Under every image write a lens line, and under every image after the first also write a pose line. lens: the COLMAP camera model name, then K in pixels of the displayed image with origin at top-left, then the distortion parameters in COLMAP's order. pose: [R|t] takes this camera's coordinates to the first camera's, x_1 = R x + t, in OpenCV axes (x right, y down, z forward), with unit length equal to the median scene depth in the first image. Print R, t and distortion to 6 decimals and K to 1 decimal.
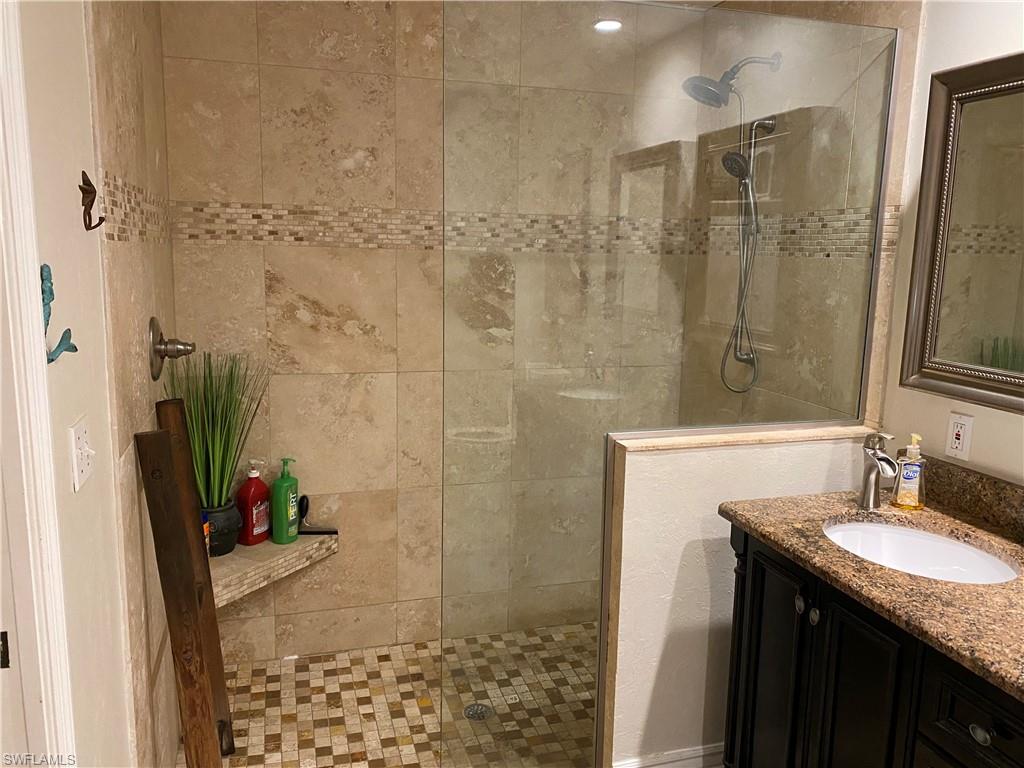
lens RADIAL K [[784.4, 0, 512.9], [0, 784.4, 381.9], [0, 0, 1]] dist [-0.013327, -0.020821]
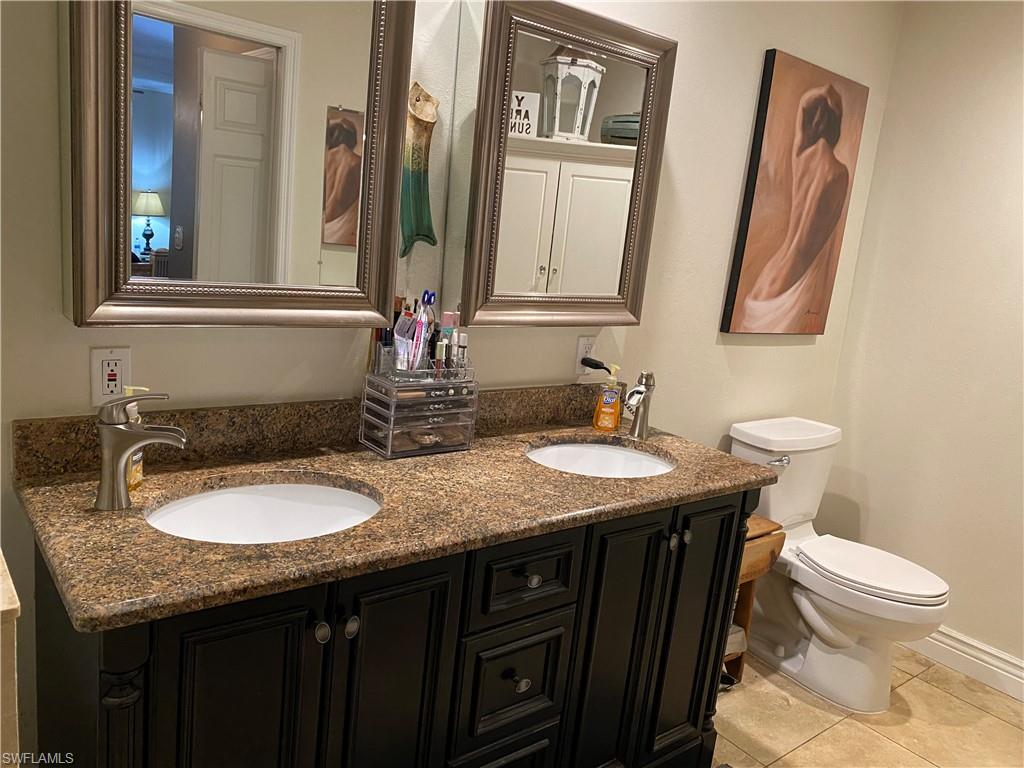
lens RADIAL K [[784.4, 0, 514.2], [0, 784.4, 388.2], [0, 0, 1]] dist [-0.013327, -0.020821]
pose [[-0.385356, -0.238931, 0.891299, -0.292030], [0.048815, 0.959266, 0.278256, -0.126514], [-0.921476, 0.150736, -0.357995, 1.036381]]
